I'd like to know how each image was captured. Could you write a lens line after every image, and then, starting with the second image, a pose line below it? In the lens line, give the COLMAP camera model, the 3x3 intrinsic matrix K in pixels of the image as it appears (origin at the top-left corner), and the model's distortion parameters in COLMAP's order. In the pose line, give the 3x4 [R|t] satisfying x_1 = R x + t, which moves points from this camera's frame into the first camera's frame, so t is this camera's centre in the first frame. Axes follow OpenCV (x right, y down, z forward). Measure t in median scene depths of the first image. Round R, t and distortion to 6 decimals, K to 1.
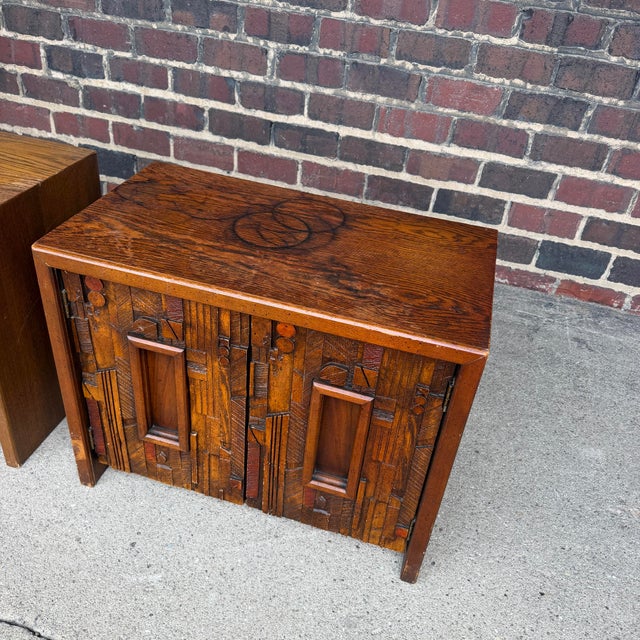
lens RADIAL K [[608.5, 0, 323.5], [0, 608.5, 322.2], [0, 0, 1]] dist [0.005269, -0.016528]
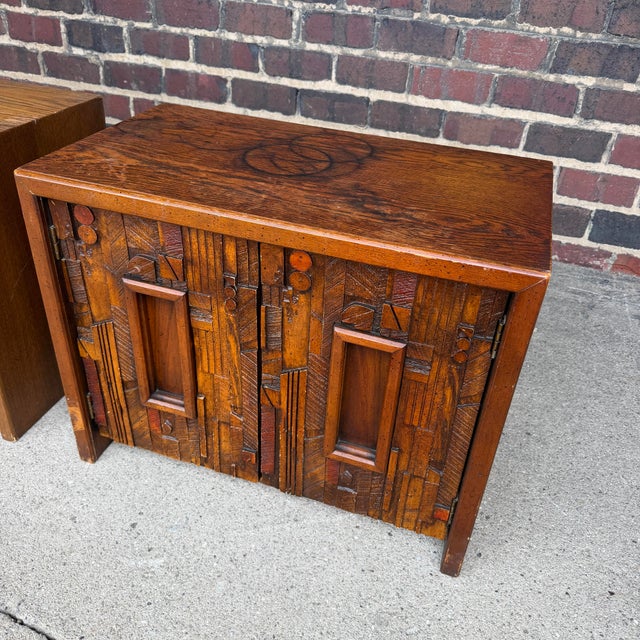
lens RADIAL K [[612.0, 0, 320.0], [0, 612.0, 320.0], [0, 0, 1]] dist [-0.007289, -0.002243]
pose [[0.997859, -0.004708, -0.065229, 0.010406], [0.002621, 0.999483, -0.032046, 0.064310], [0.065346, 0.031807, 0.997356, 0.083212]]
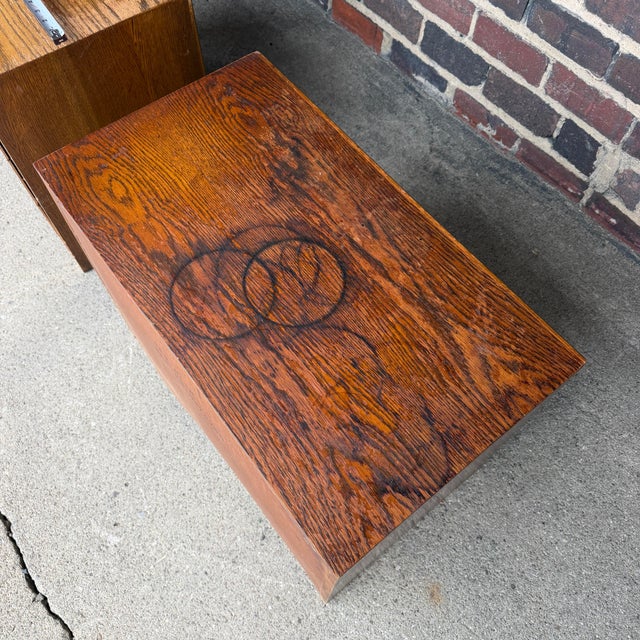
lens RADIAL K [[601.2, 0, 320.0], [0, 601.2, 320.0], [0, 0, 1]] dist [0.121628, -0.228512]
pose [[-0.793147, -0.589706, 0.152201, -0.154601], [0.255319, -0.095068, 0.962172, -0.534679], [-0.552929, 0.802003, 0.225966, 0.517908]]
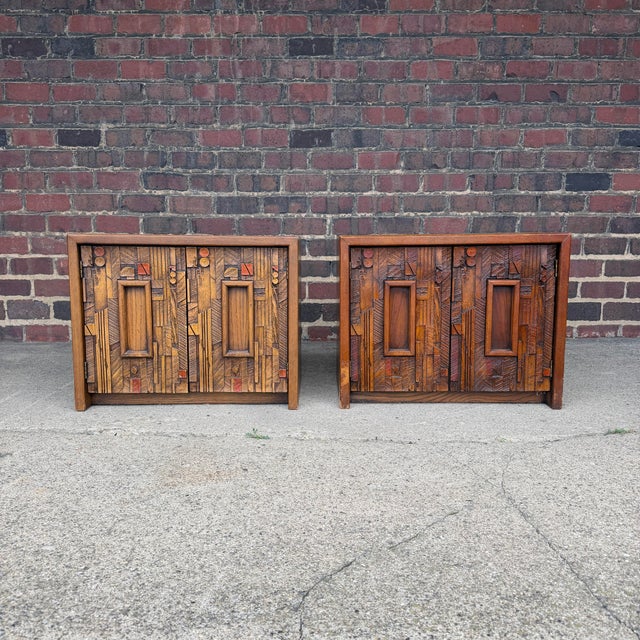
lens RADIAL K [[599.2, 0, 318.3], [0, 599.2, 317.4], [0, 0, 1]] dist [0.185300, -0.407720]
pose [[0.961629, -0.137146, 0.237614, -0.577687], [0.229250, 0.877452, -0.421333, 0.509821], [-0.150711, 0.459640, 0.875224, -0.336093]]
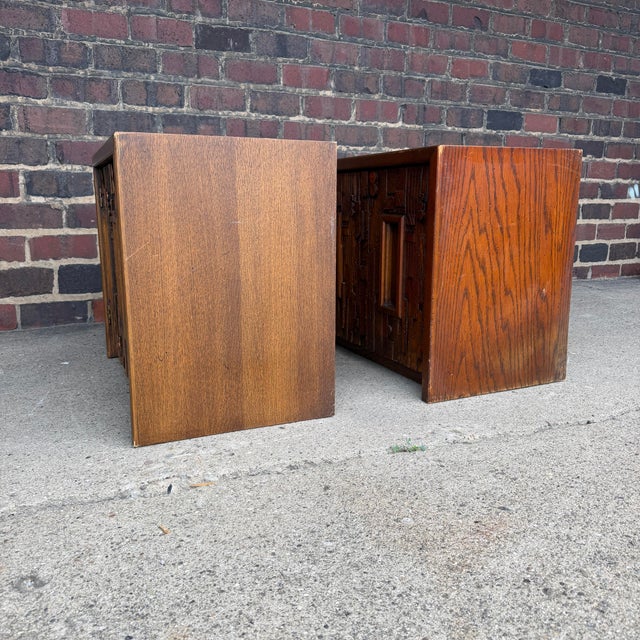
lens RADIAL K [[606.9, 0, 320.0], [0, 606.9, 320.0], [0, 0, 1]] dist [0.063499, -0.114454]
pose [[0.748682, -0.227753, 0.622579, -0.909966], [0.443208, 0.870357, -0.214584, 0.220232], [-0.492993, 0.436587, 0.752562, 0.126995]]
